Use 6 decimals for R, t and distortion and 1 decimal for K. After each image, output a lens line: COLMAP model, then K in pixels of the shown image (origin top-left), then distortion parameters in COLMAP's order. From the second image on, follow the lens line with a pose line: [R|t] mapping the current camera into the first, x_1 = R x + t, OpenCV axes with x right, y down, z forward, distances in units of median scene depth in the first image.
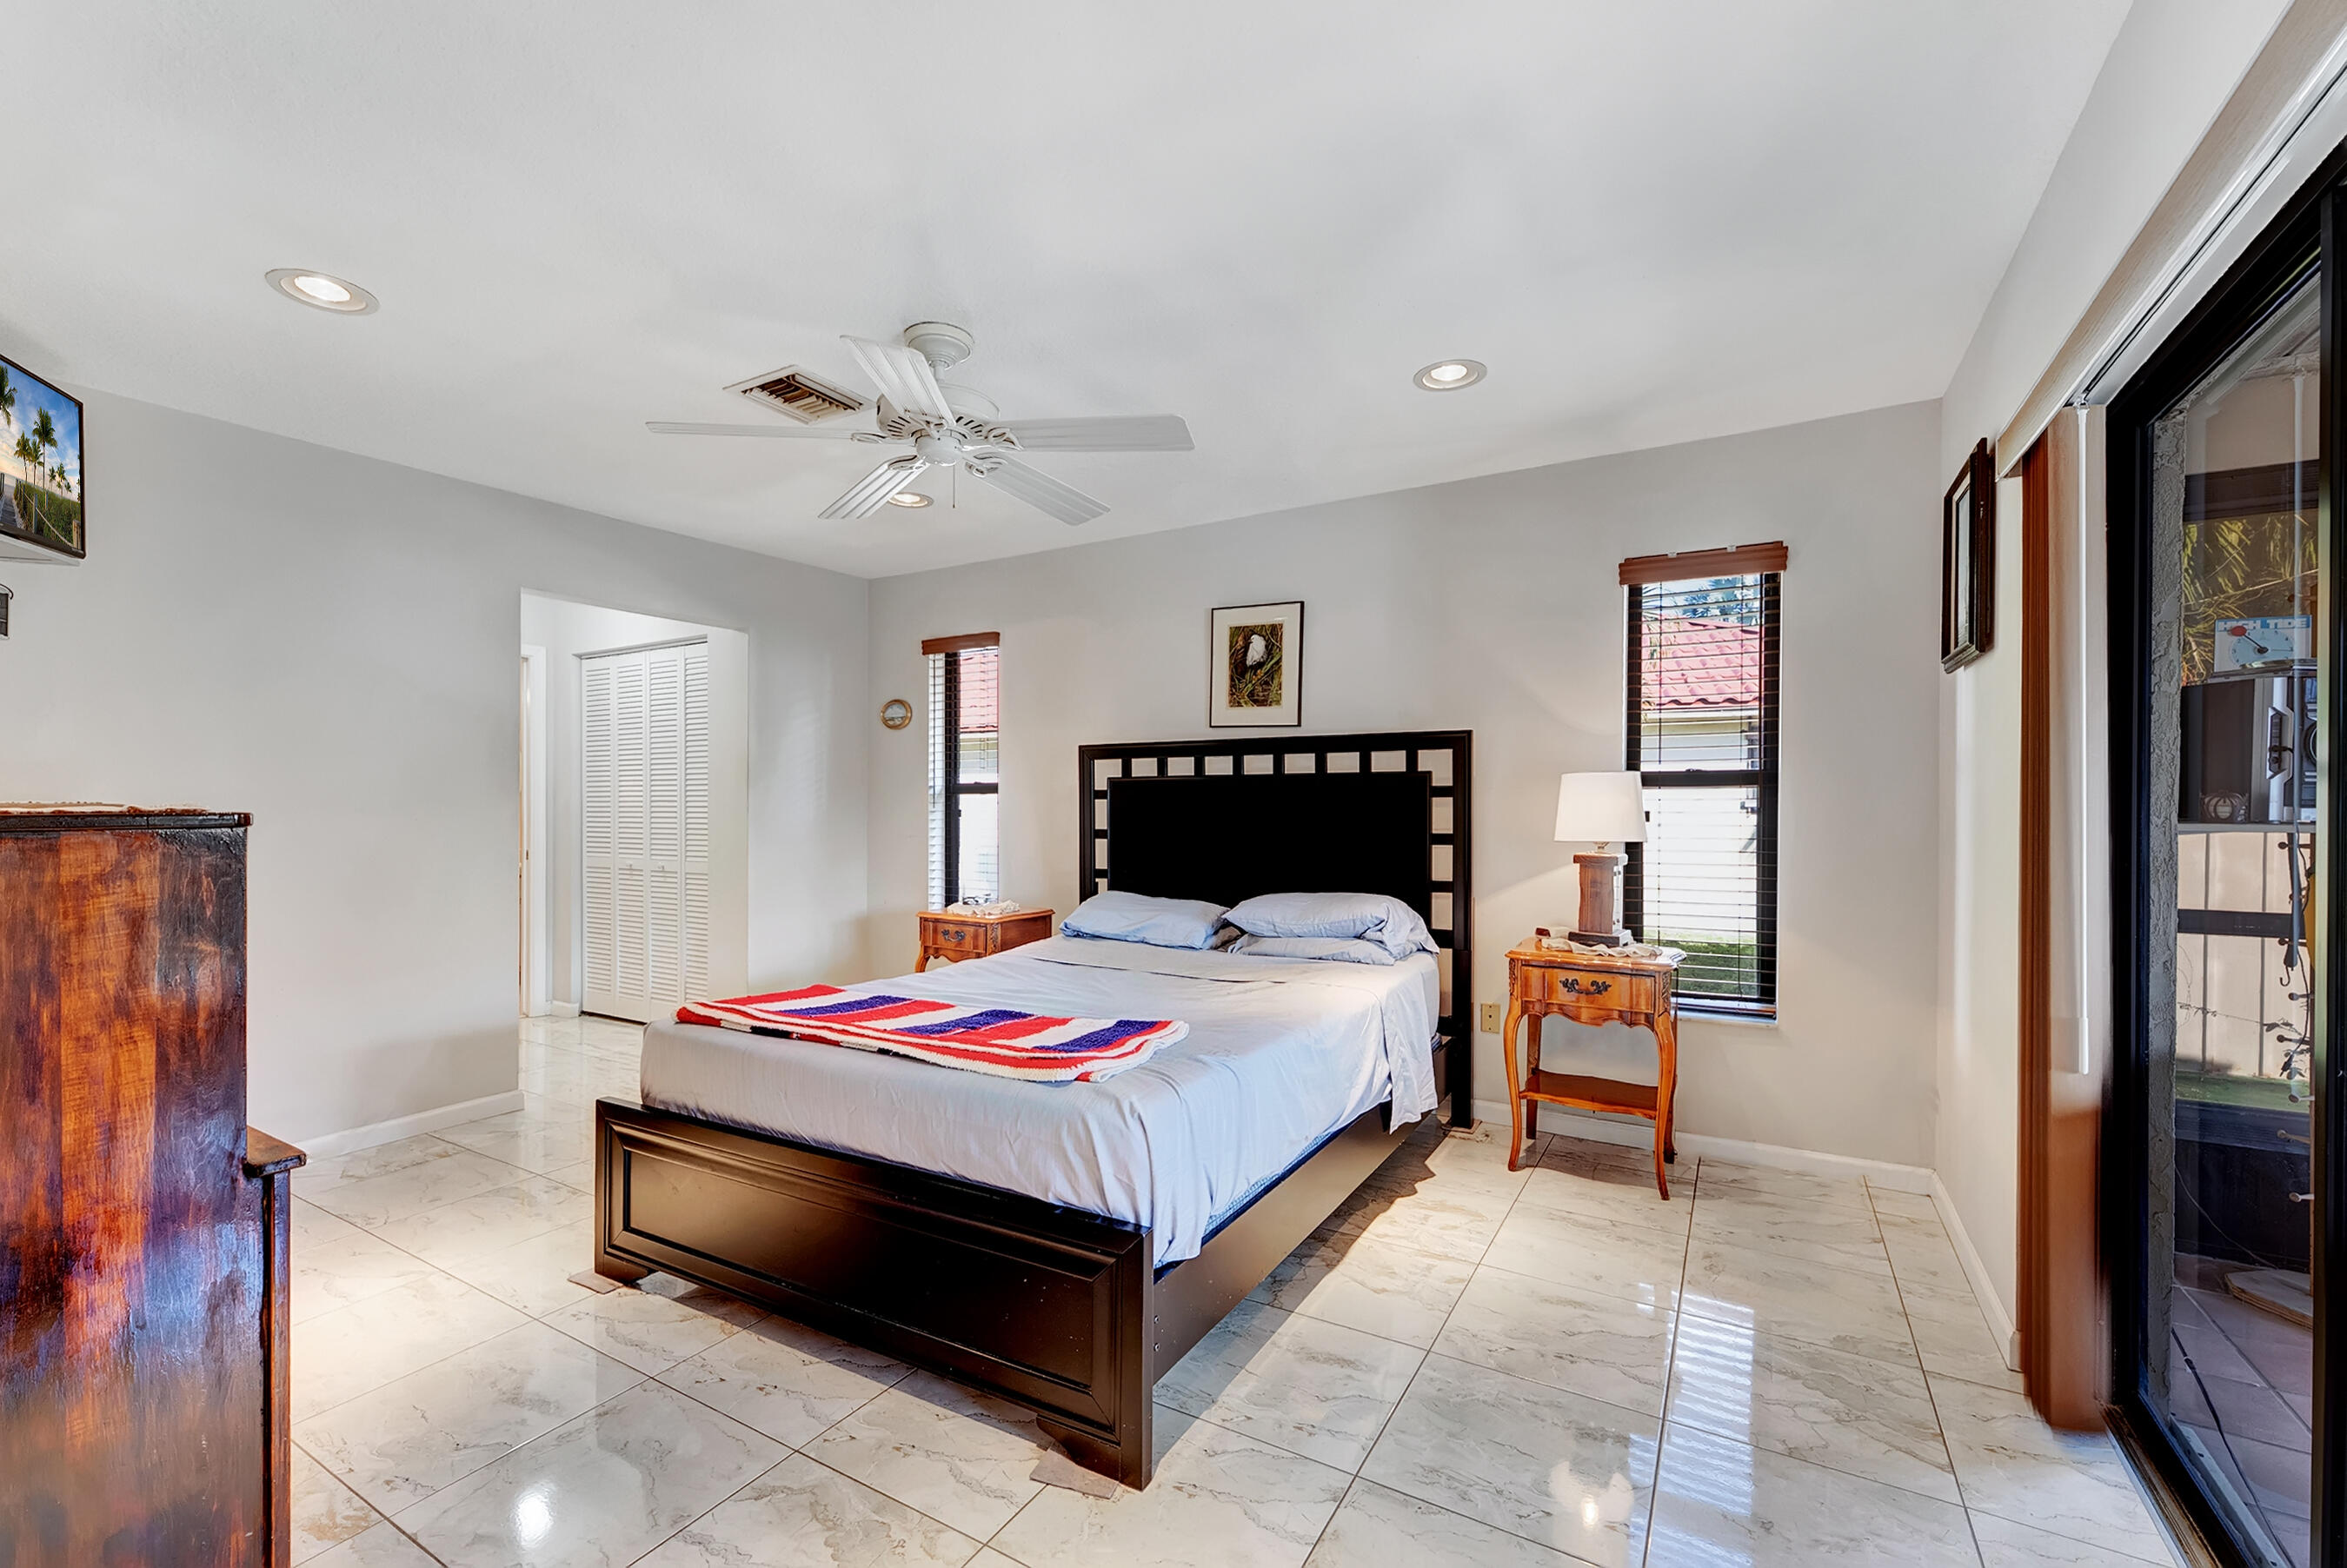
lens RADIAL K [[962.0, 0, 1181.8], [0, 962.0, 799.3], [0, 0, 1]] dist [-0.012231, -0.000153]
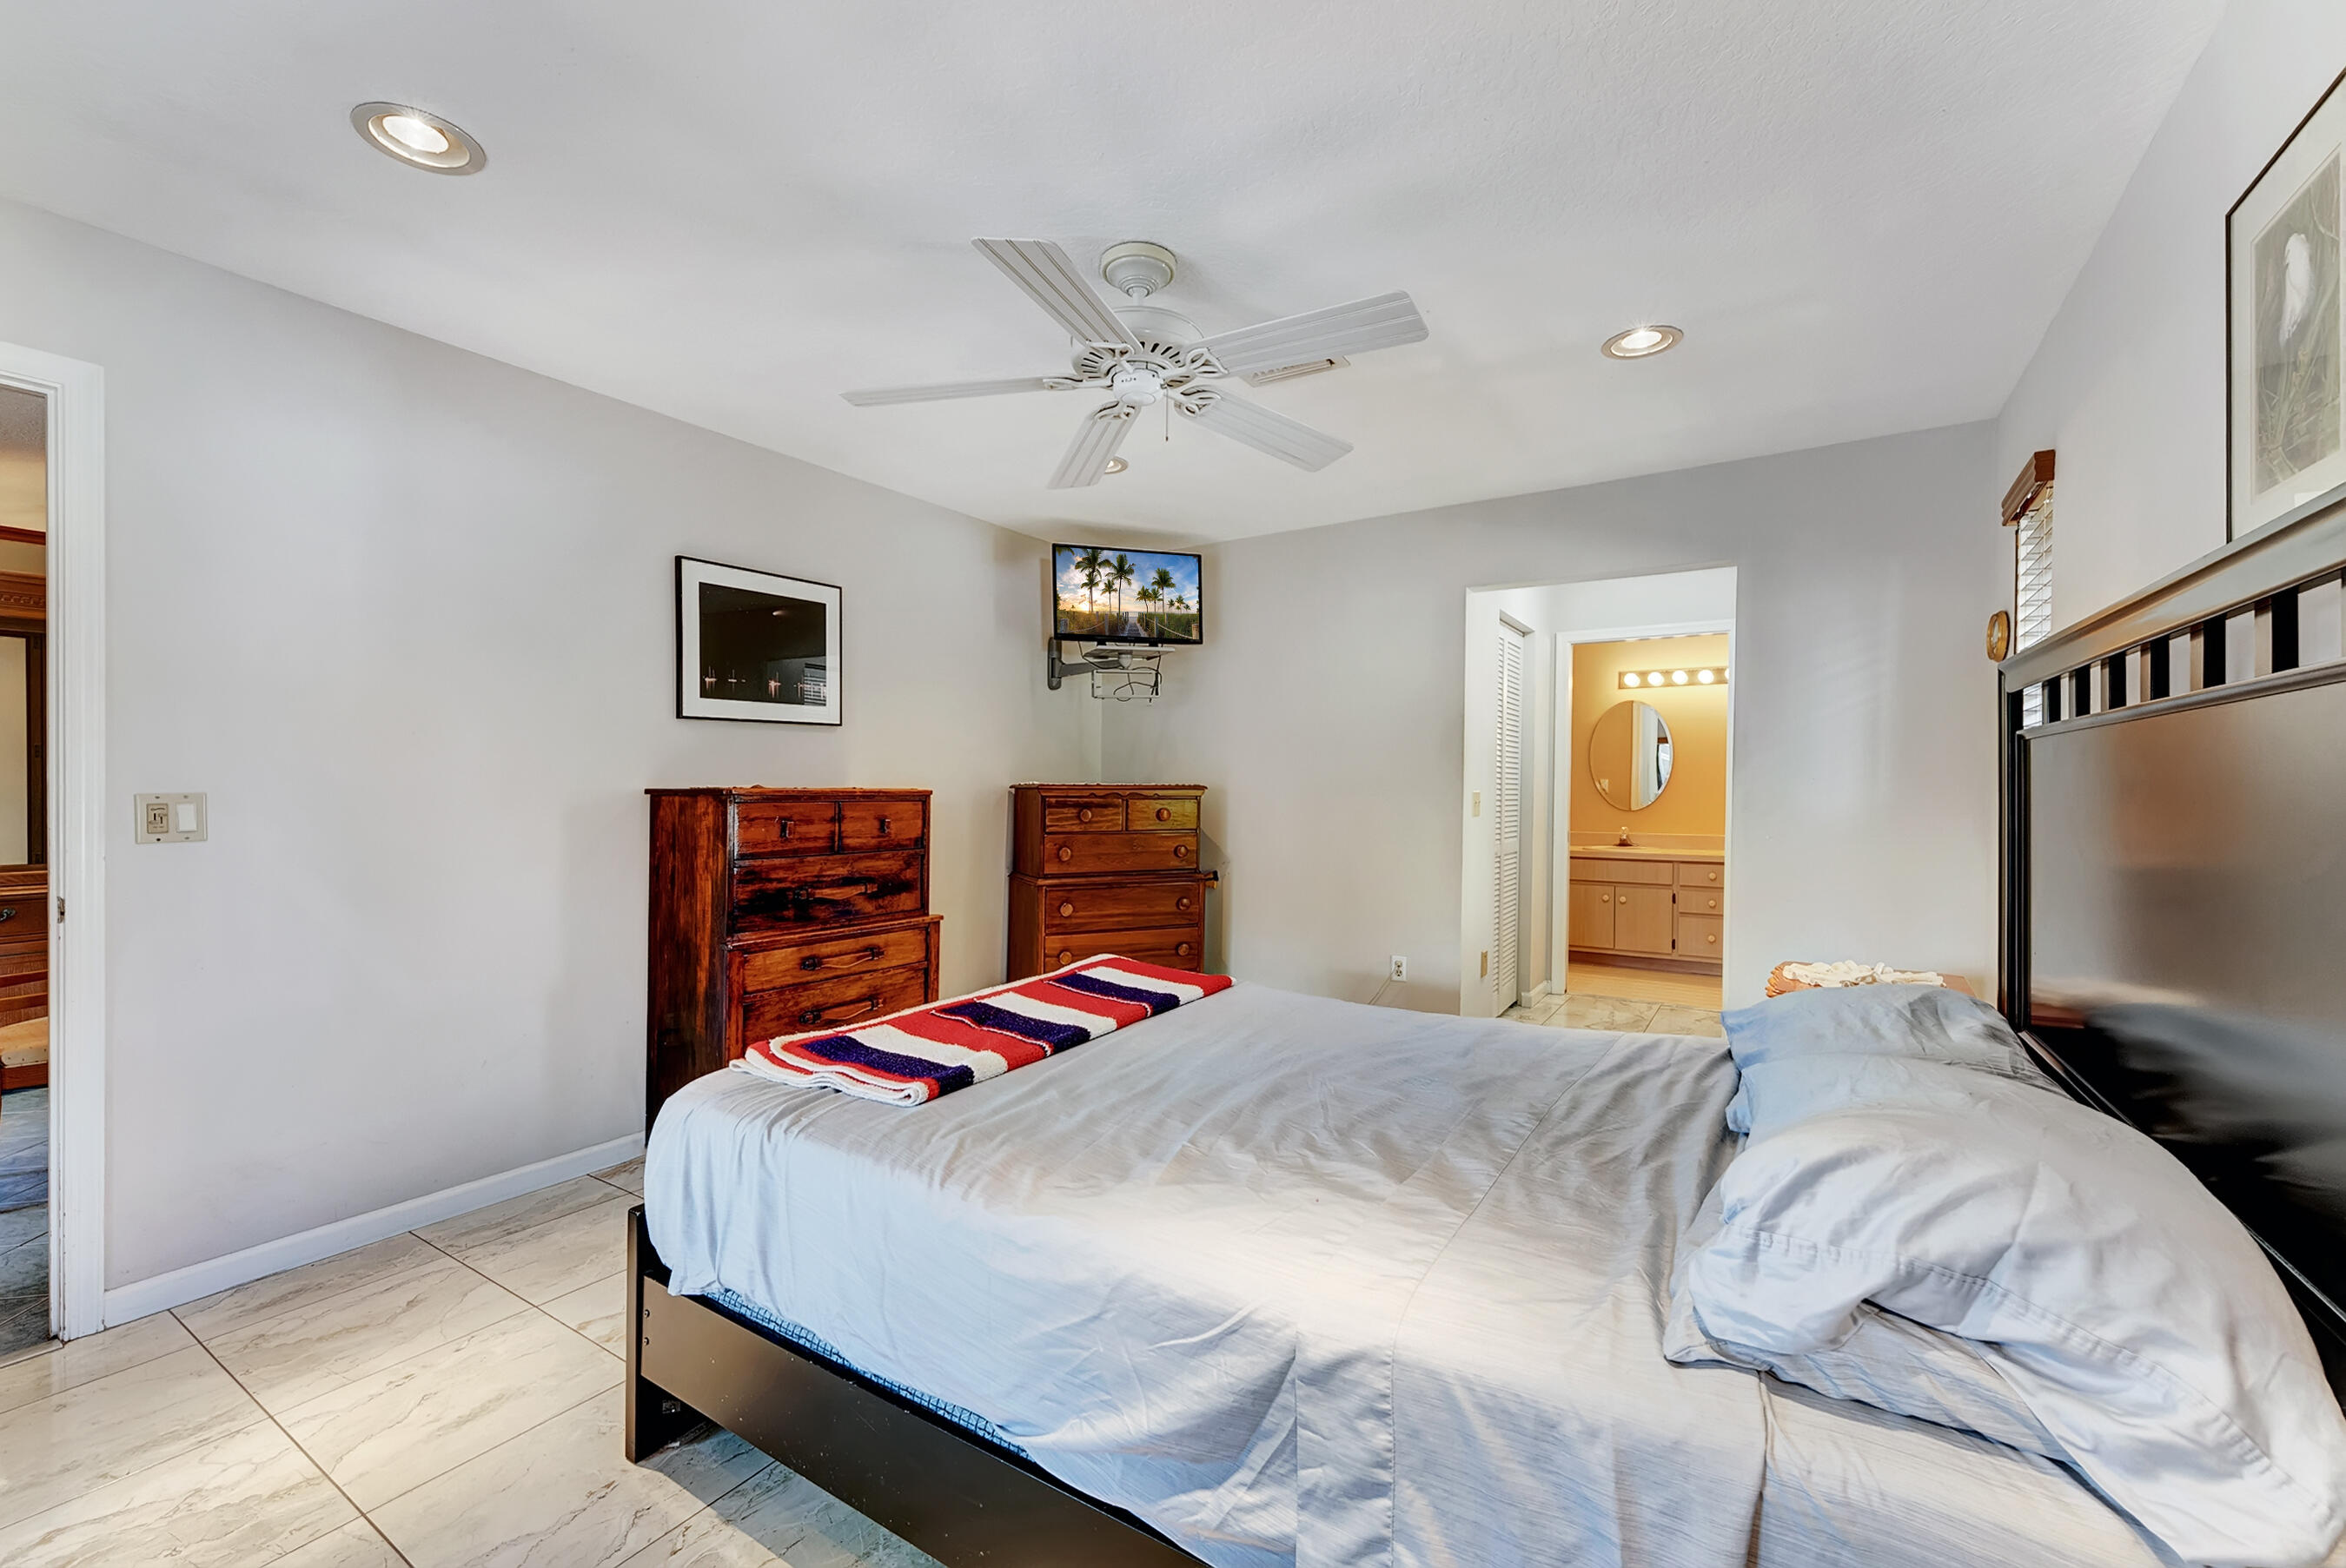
lens RADIAL K [[961.5, 0, 1173.5], [0, 961.5, 786.1], [0, 0, 1]] dist [-0.012231, -0.000153]
pose [[-0.034707, -0.000438, -0.999397, 0.636531], [0.000808, 1.000000, -0.000466, 0.004532], [0.999397, -0.000823, -0.034707, 1.080777]]
